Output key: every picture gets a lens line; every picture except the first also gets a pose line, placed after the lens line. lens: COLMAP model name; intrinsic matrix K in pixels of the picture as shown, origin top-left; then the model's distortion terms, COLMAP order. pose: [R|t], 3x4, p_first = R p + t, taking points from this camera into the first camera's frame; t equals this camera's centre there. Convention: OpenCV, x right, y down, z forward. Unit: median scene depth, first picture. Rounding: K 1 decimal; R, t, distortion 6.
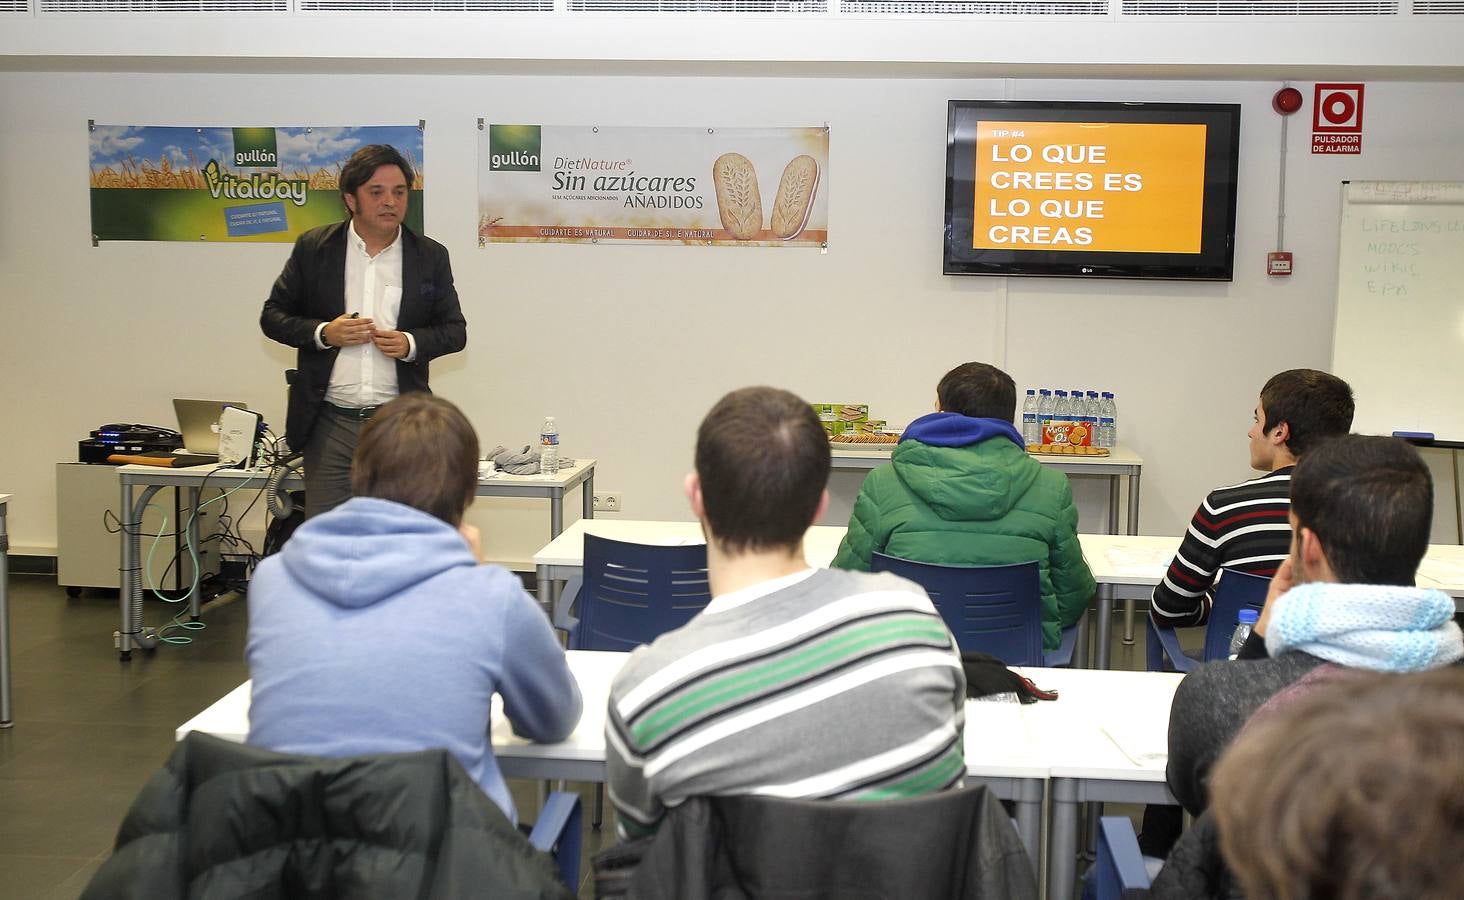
lens RADIAL K [[1843.3, 0, 732.0], [0, 1843.3, 450.0], [0, 0, 1]] dist [-0.014053, 0.040367]
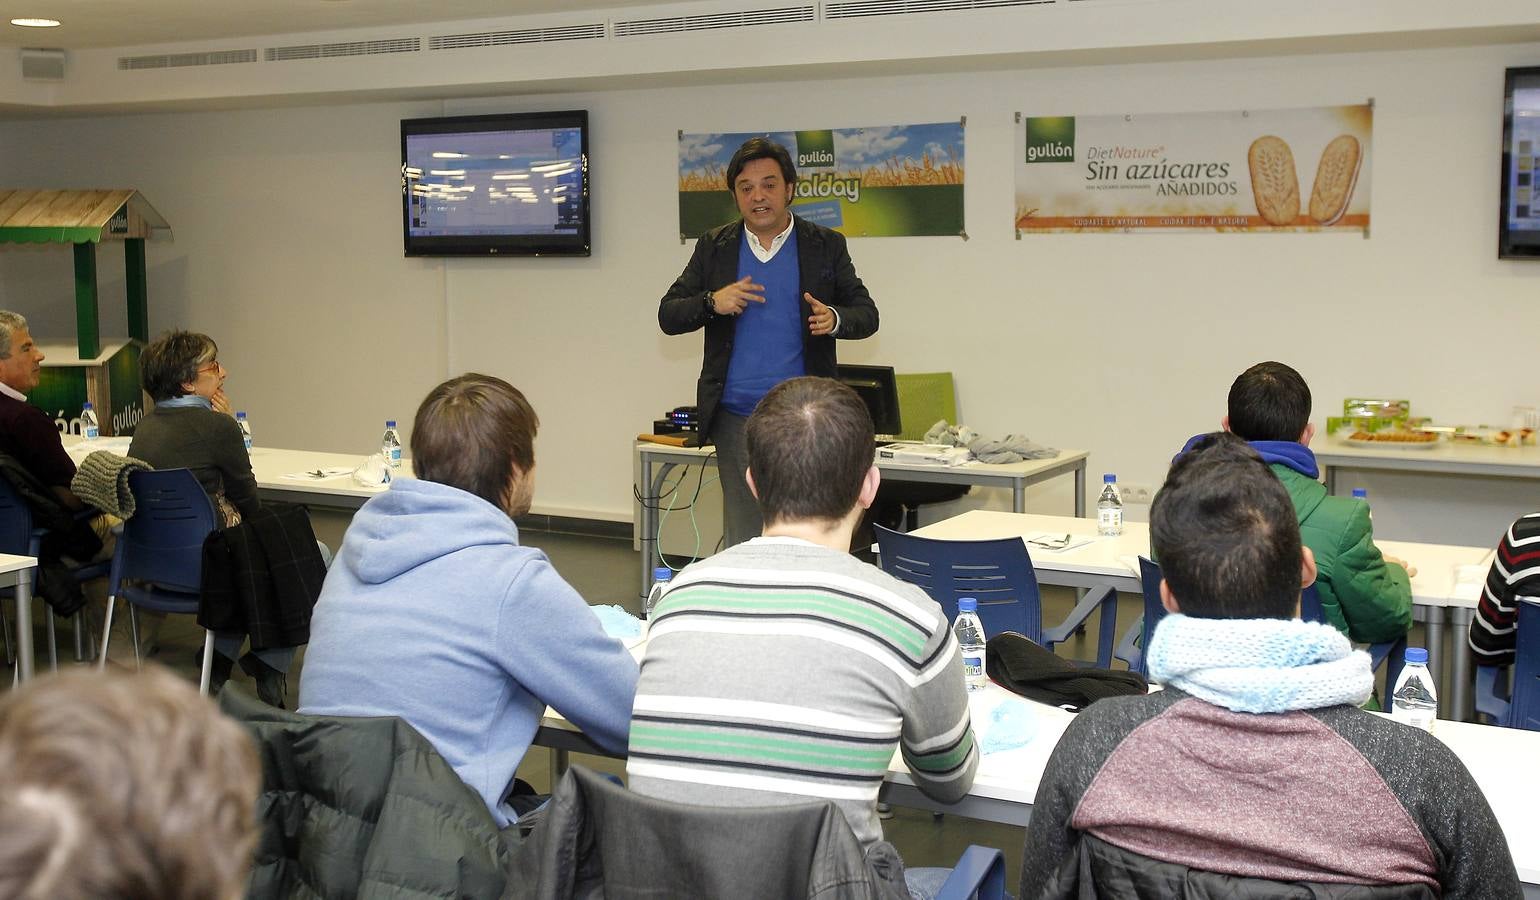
lens RADIAL K [[1789.2, 0, 768.6], [0, 1789.2, 412.3], [0, 0, 1]] dist [-0.026752, 0.050267]
pose [[0.913637, 0.019970, -0.406040, 0.142487], [-0.025206, 0.999654, -0.007550, -0.003622], [0.405749, 0.017132, 0.913824, 0.046841]]
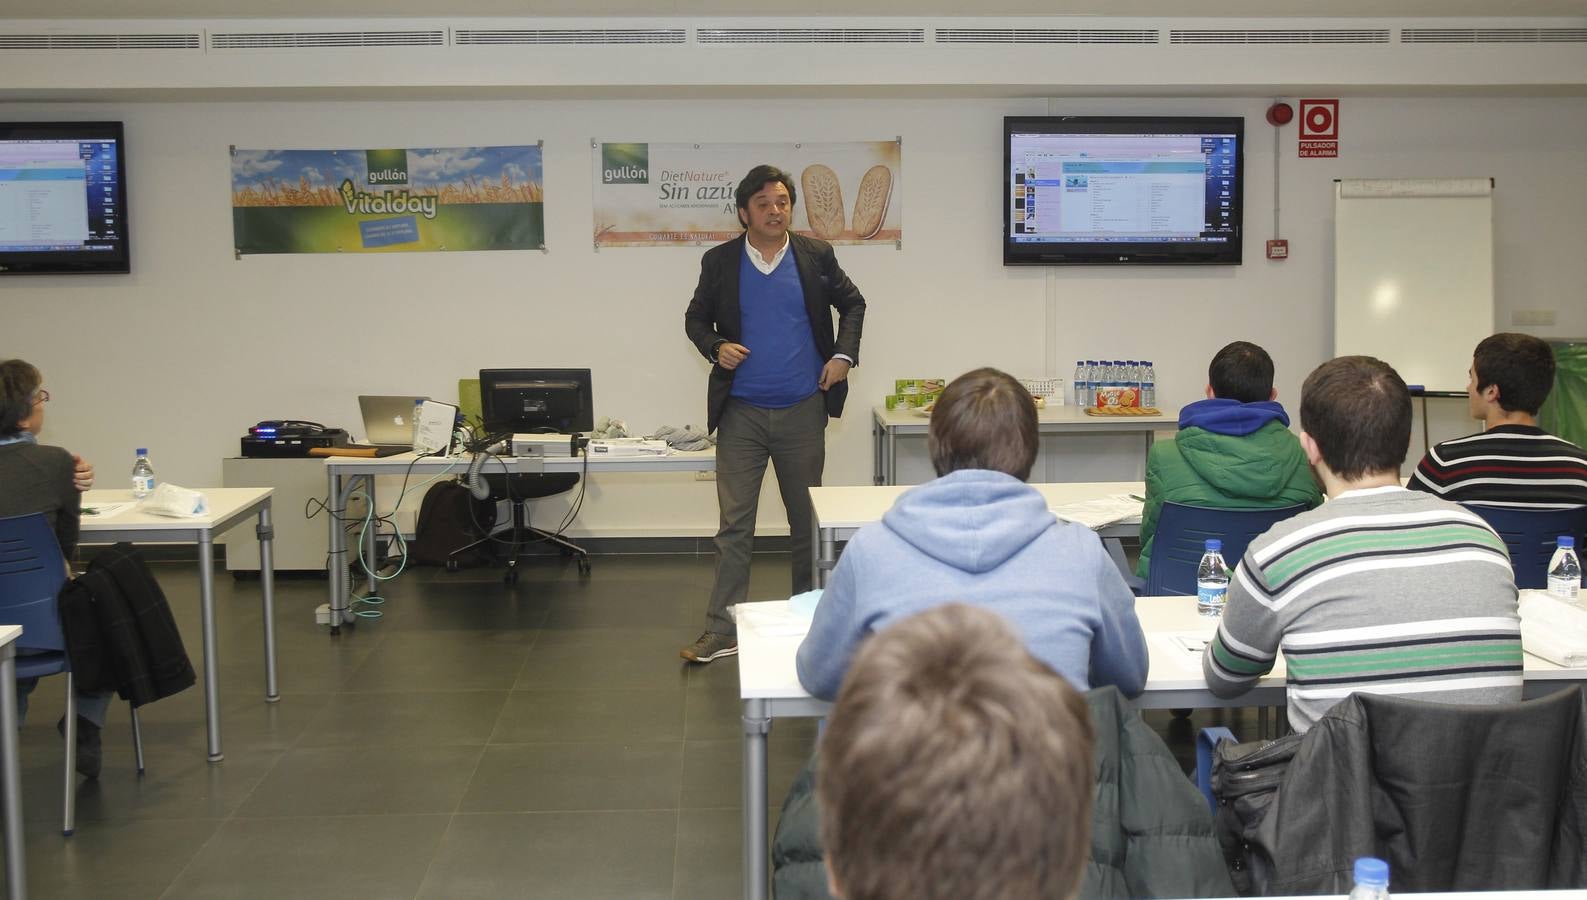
lens RADIAL K [[1600.8, 0, 799.9], [0, 1600.8, 398.6], [0, 0, 1]] dist [-0.038858, 0.016740]
pose [[0.989890, -0.037042, 0.136917, -0.152406], [0.038986, 0.999173, -0.011537, -0.003995], [-0.136377, 0.016758, 0.990515, 0.014372]]
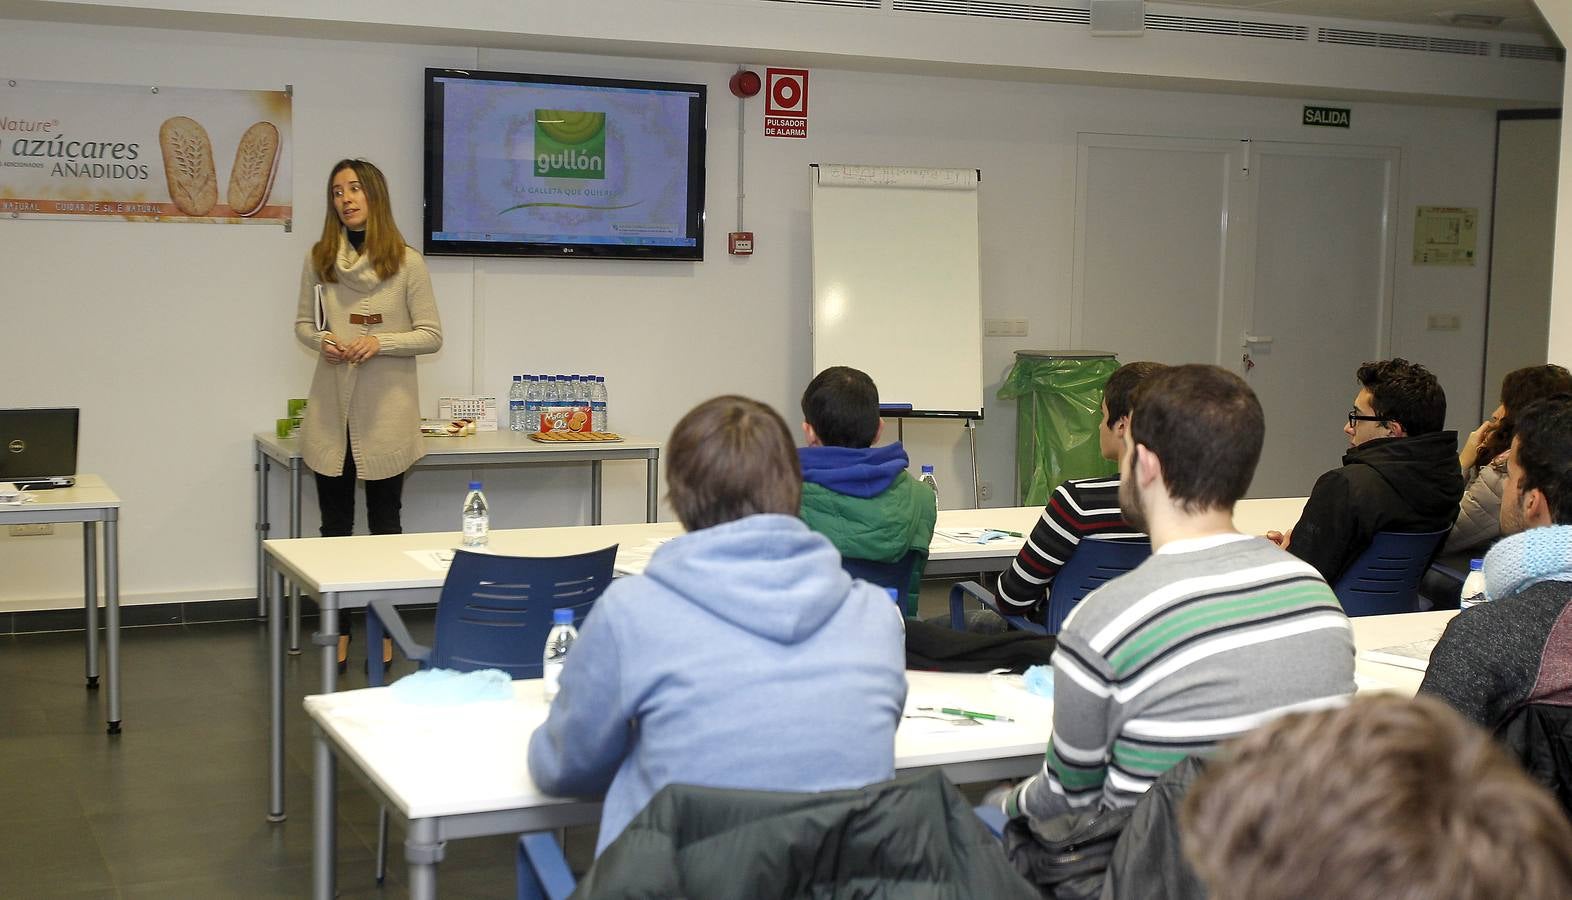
lens RADIAL K [[1999.6, 0, 786.4], [0, 1999.6, 419.6], [0, 0, 1]] dist [-0.090643, 0.292742]
pose [[0.858166, -0.043174, 0.511553, -0.241868], [0.046178, 0.998910, 0.006839, -0.010346], [-0.511291, 0.017753, 0.859224, 0.042840]]
